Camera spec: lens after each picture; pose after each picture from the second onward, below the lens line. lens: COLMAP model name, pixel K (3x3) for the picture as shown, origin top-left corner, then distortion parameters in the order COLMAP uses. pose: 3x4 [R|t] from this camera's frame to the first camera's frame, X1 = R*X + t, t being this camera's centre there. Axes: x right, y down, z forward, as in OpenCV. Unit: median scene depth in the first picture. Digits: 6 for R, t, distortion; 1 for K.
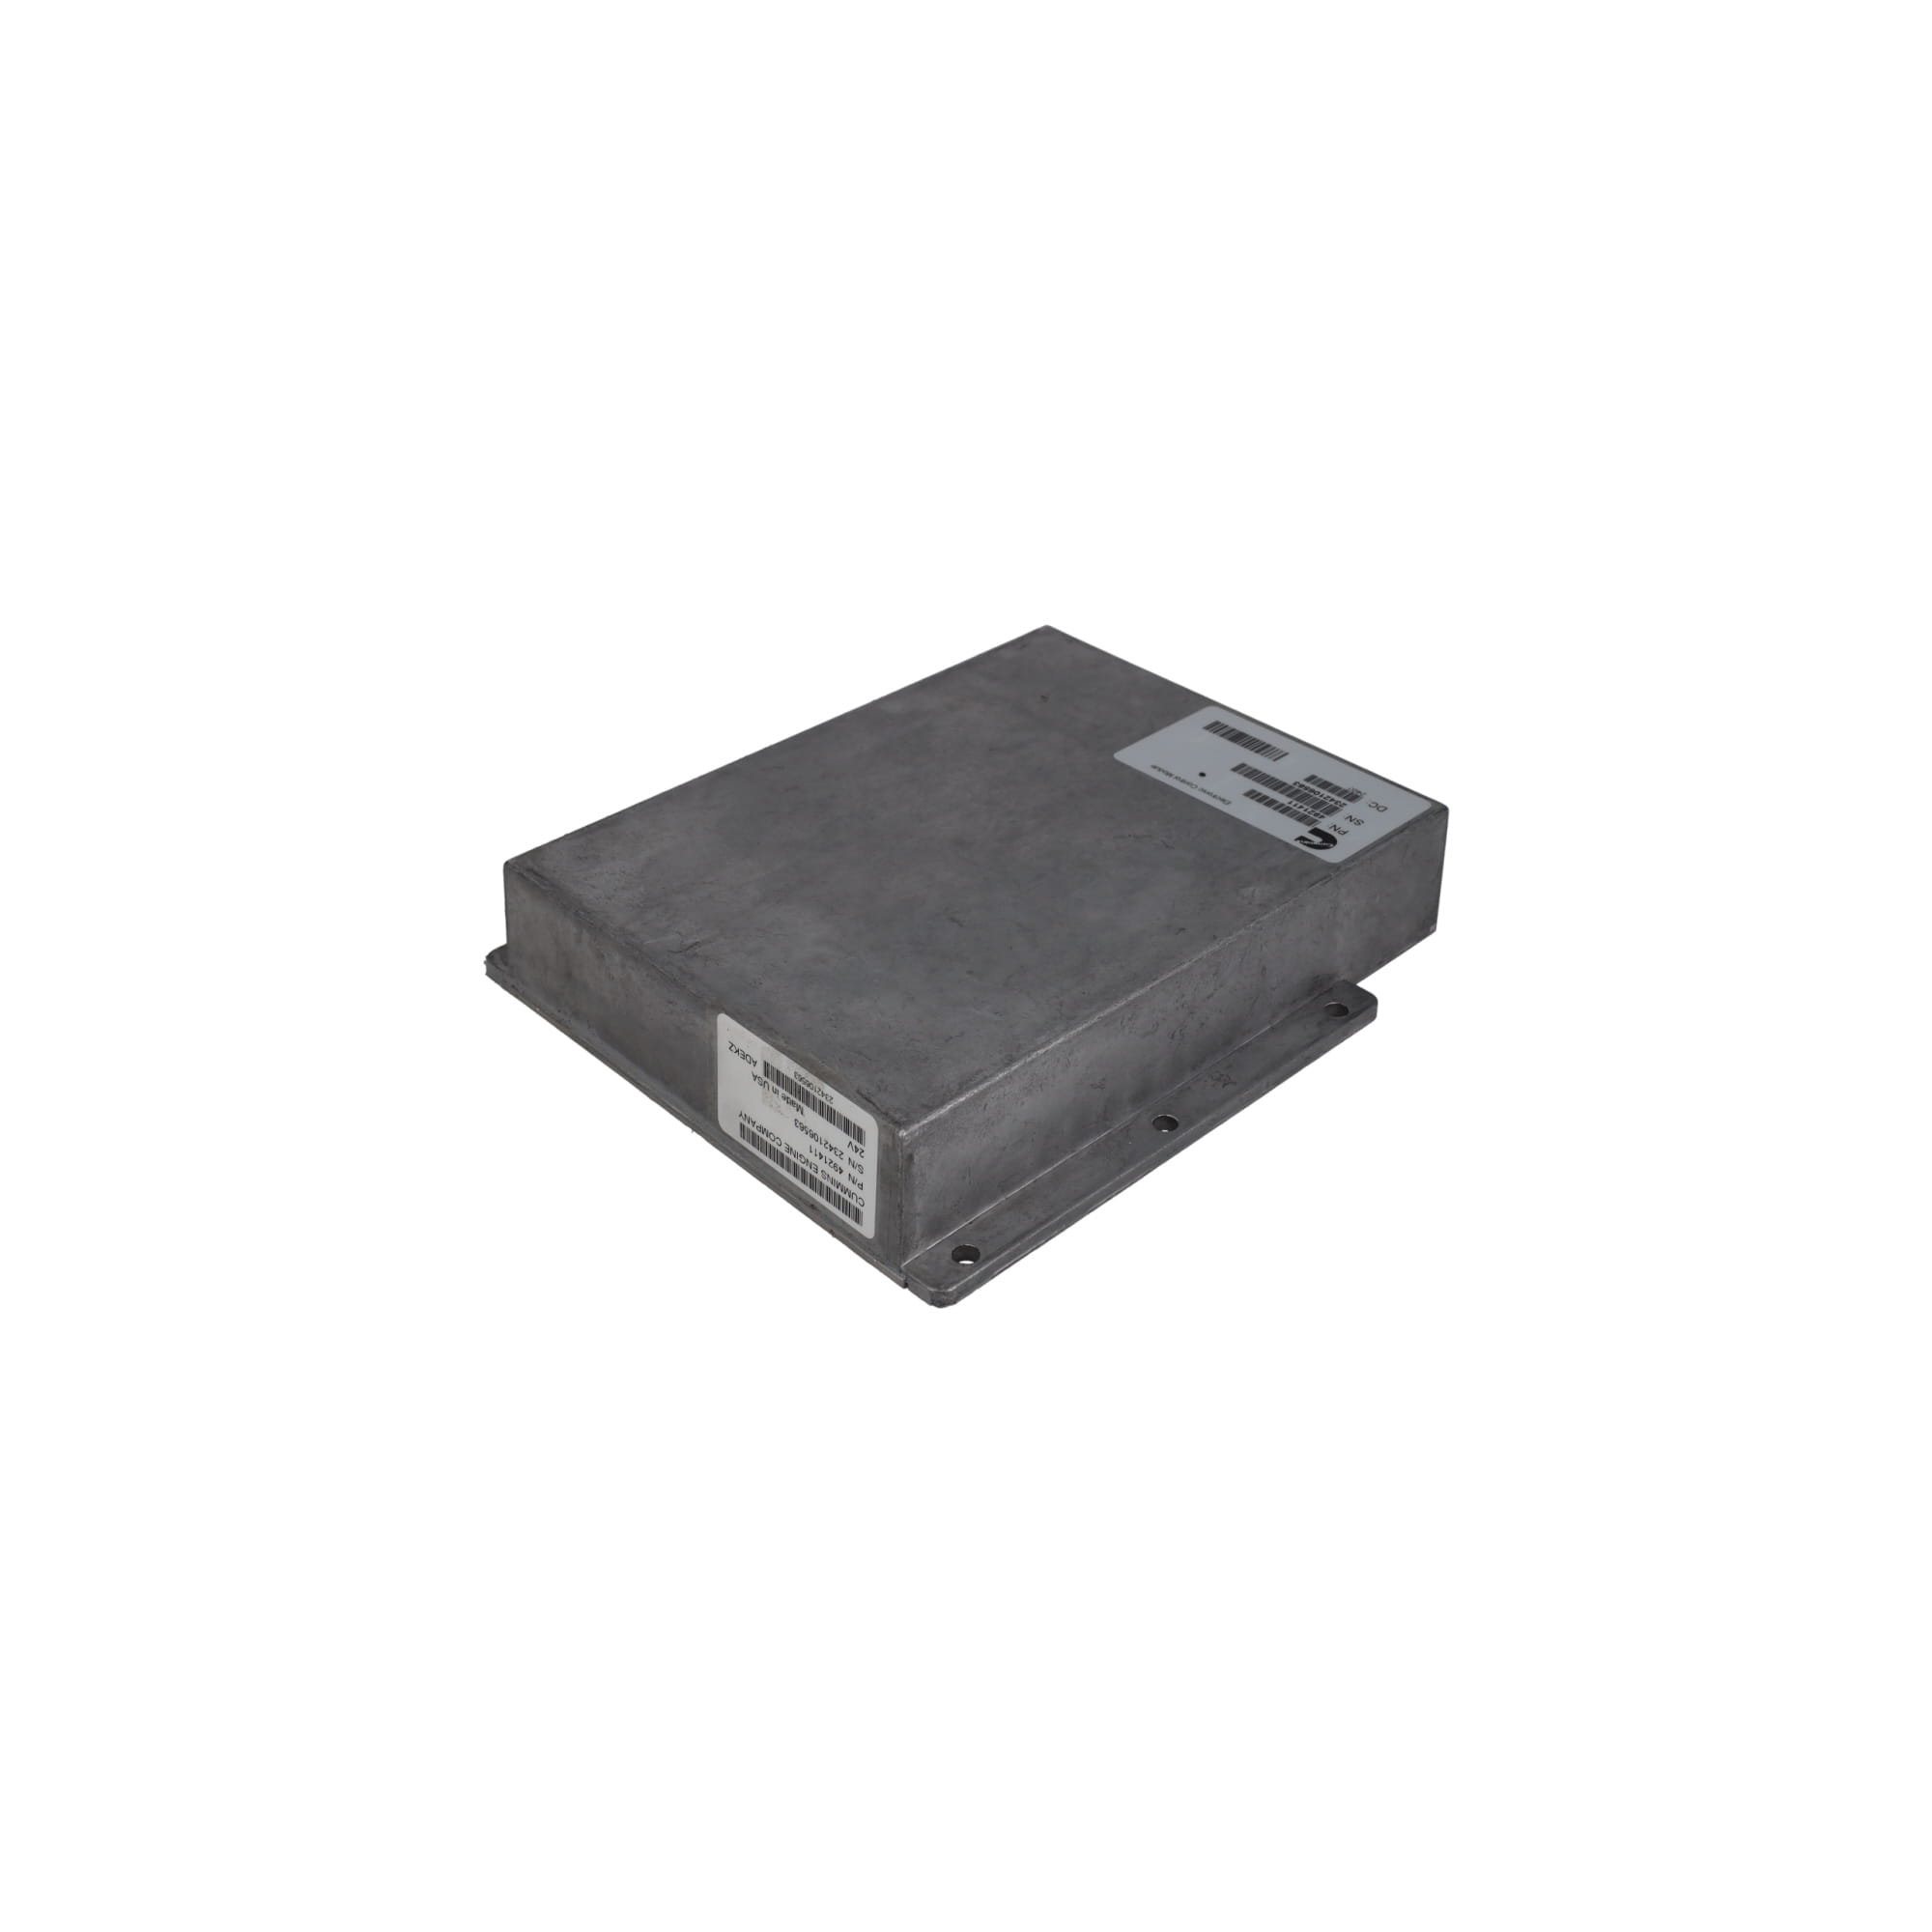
lens RADIAL K [[2065.9, 0, 1005.8], [0, 2065.9, 967.0], [0, 0, 1]] dist [-0.005626, -0.000532]
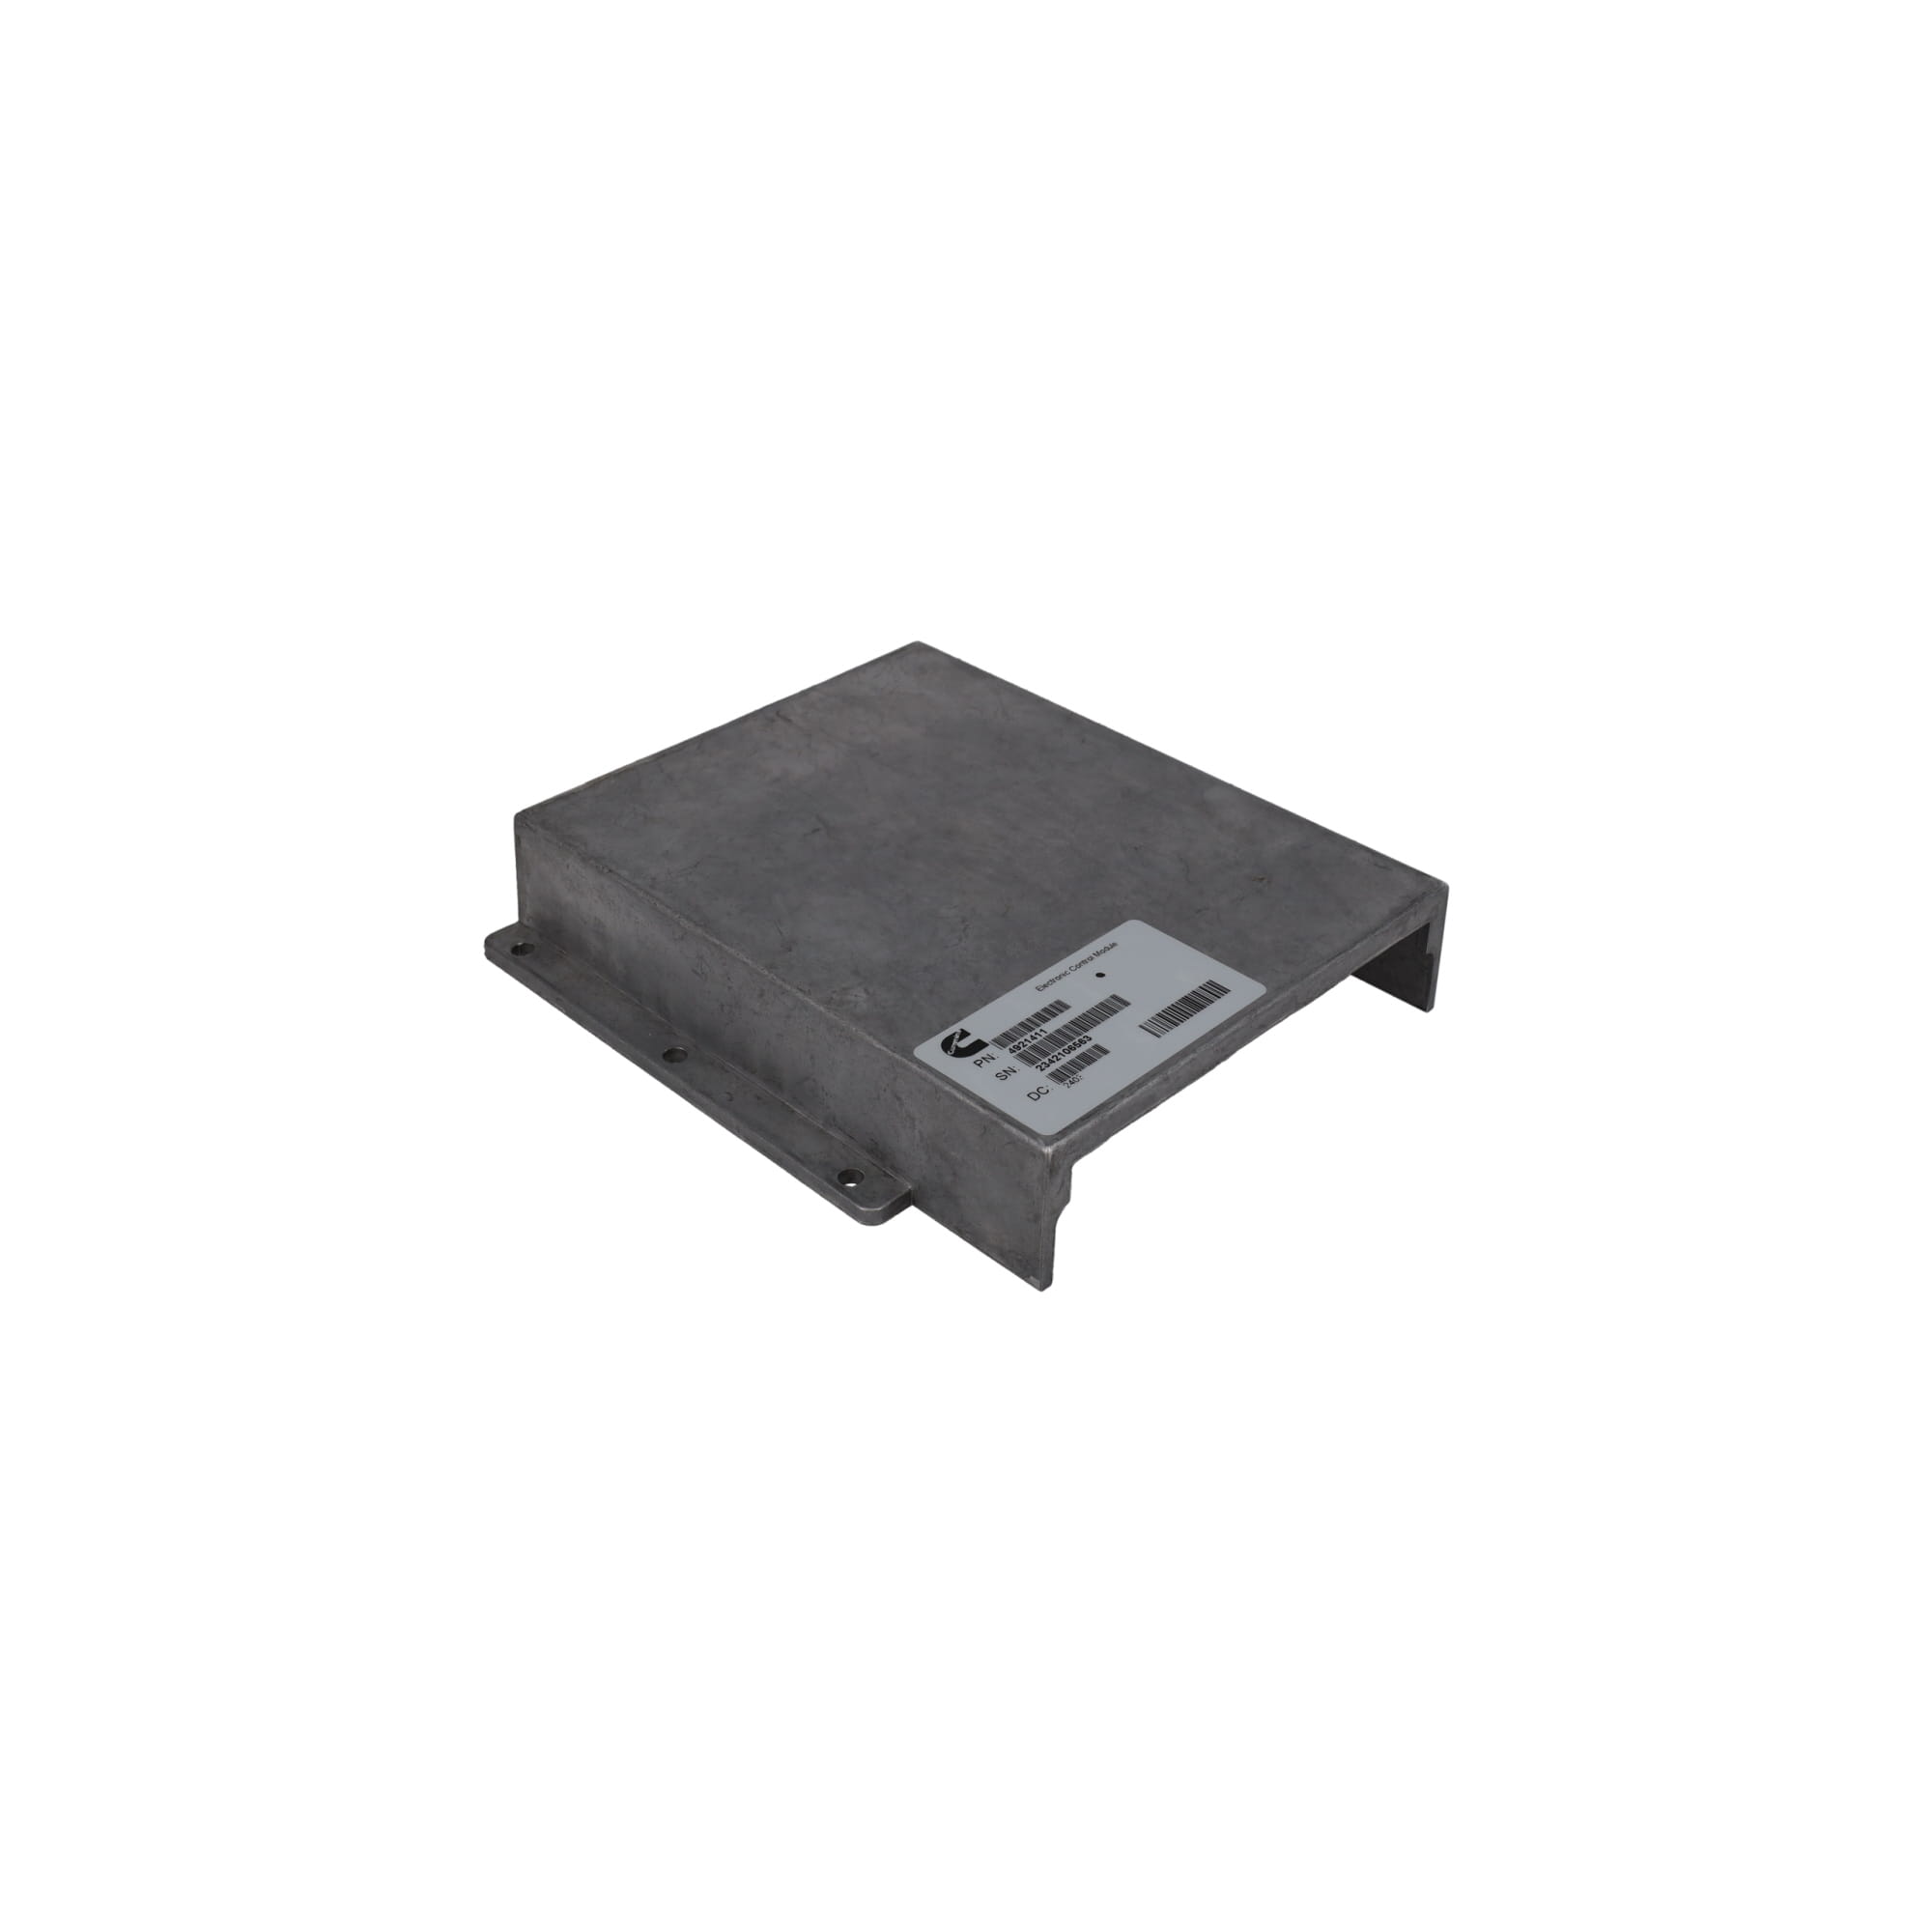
lens RADIAL K [[2065.9, 0, 1005.8], [0, 2065.9, 967.0], [0, 0, 1]] dist [-0.005626, -0.000532]
pose [[0.023921, 0.568770, -0.822149, 0.875418], [-0.590247, 0.671781, 0.447570, -0.499620], [0.806868, 0.474564, 0.351785, 0.703419]]
